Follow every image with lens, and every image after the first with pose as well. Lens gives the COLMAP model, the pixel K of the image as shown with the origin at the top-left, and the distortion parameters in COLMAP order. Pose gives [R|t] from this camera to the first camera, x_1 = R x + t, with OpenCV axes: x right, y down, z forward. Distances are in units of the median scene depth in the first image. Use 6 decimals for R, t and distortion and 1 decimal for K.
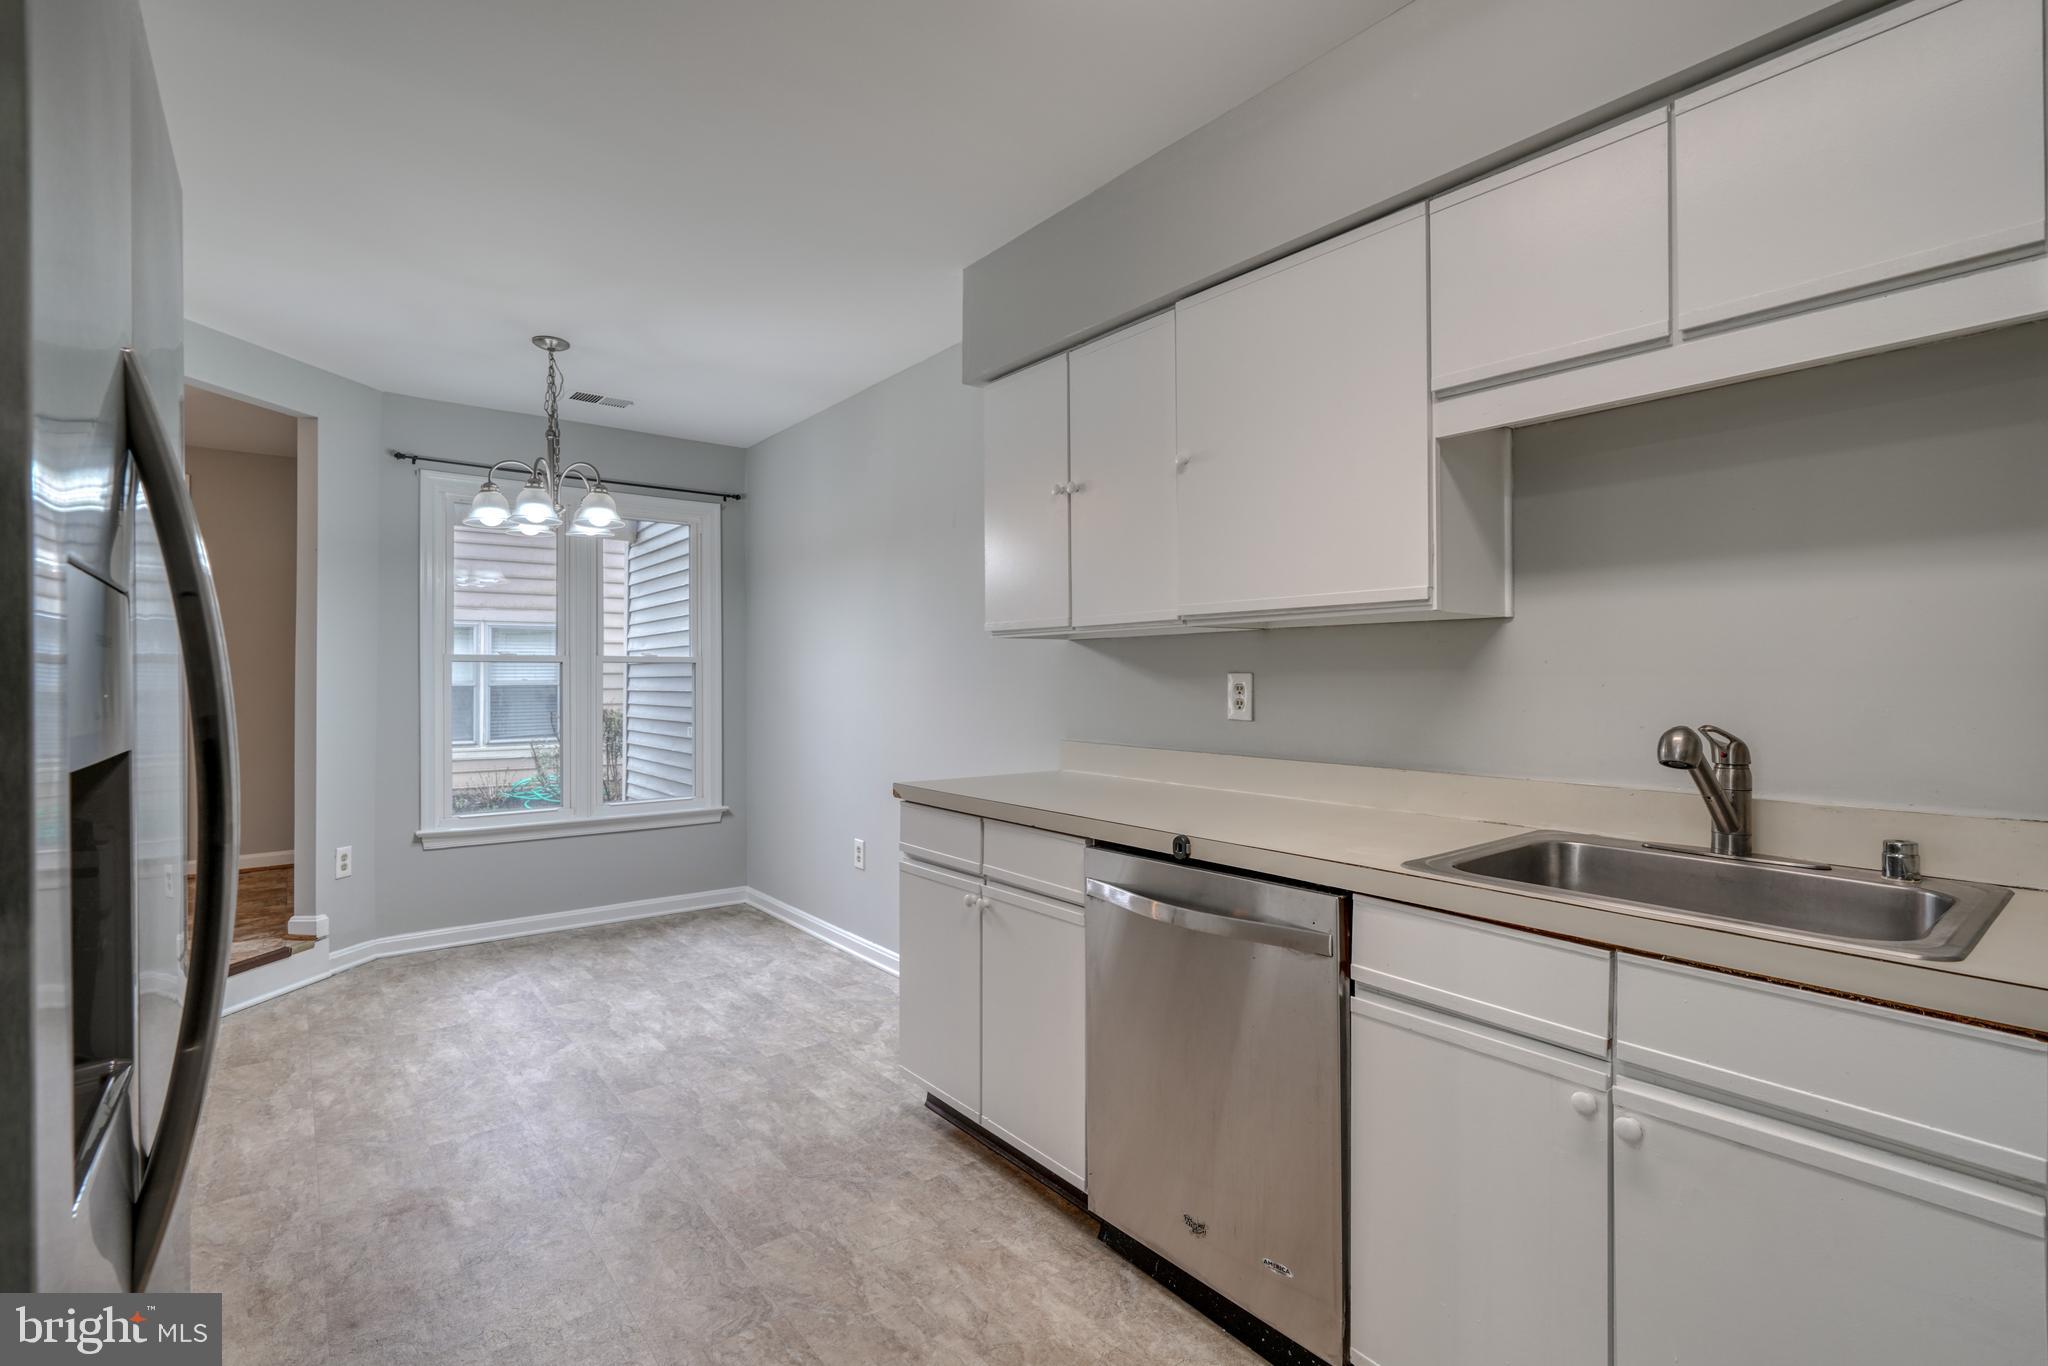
lens RADIAL K [[935.1, 0, 1013.0], [0, 935.1, 674.4], [0, 0, 1]] dist [-0.014431, 0.006365]
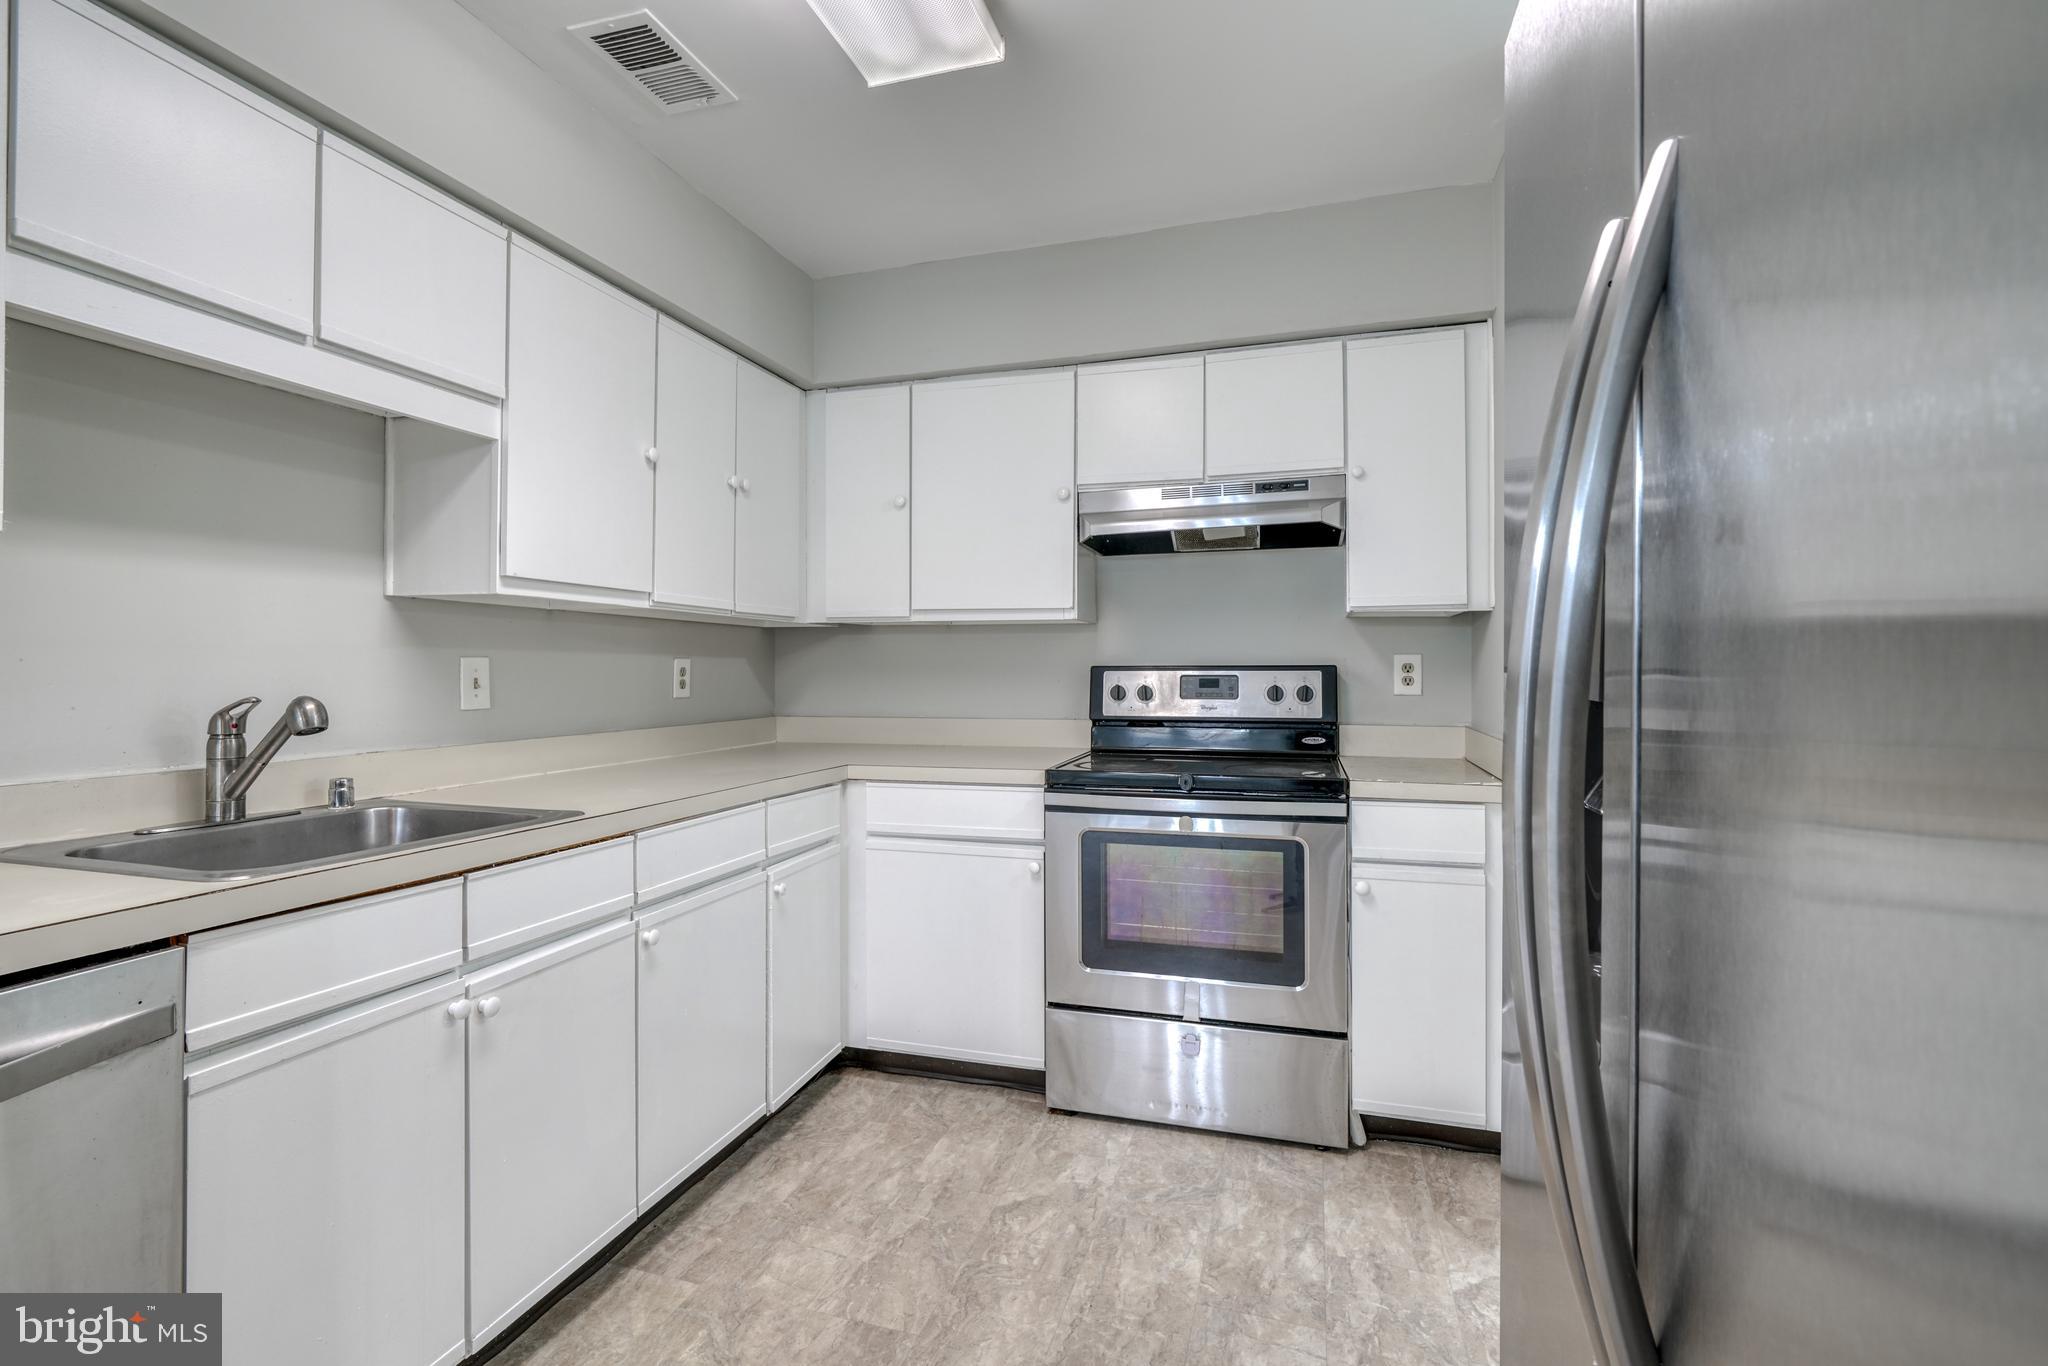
lens RADIAL K [[935.1, 0, 1016.8], [0, 935.1, 661.6], [0, 0, 1]] dist [-0.014431, 0.006365]
pose [[-0.561443, 0.006148, 0.827492, -0.445442], [-0.003081, 0.999950, -0.009521, 0.015723], [-0.827509, -0.007895, -0.561396, 0.628106]]
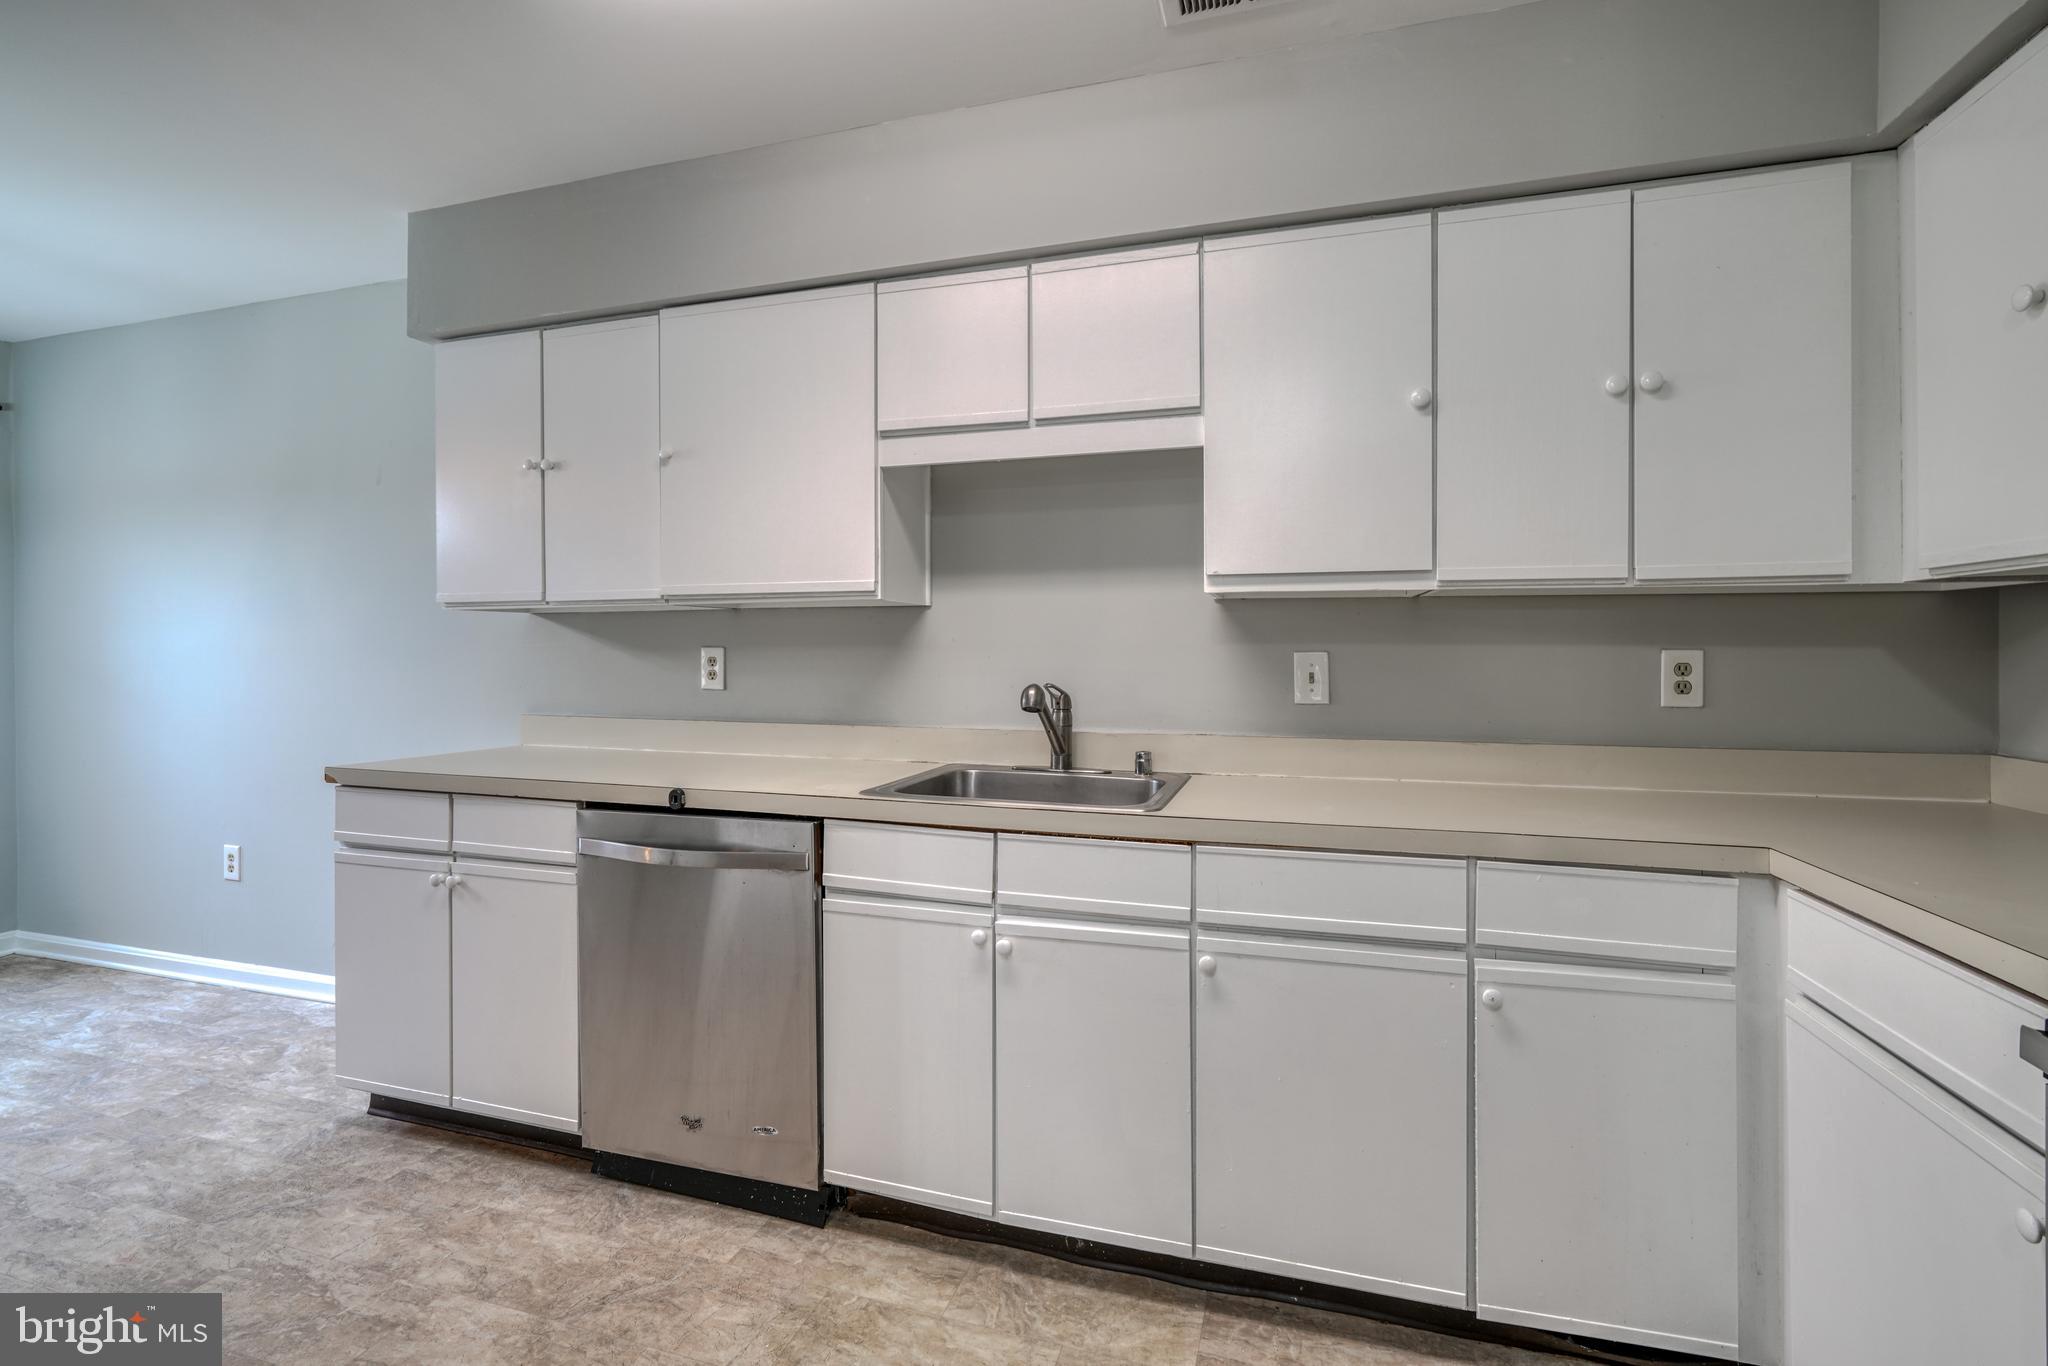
lens RADIAL K [[935.1, 0, 1018.2], [0, 935.1, 657.4], [0, 0, 1]] dist [-0.014431, 0.006365]
pose [[0.825223, -0.002326, 0.564803, -0.102406], [-0.002509, 0.999967, 0.007784, 0.001115], [-0.564802, -0.007840, 0.825189, -0.153803]]
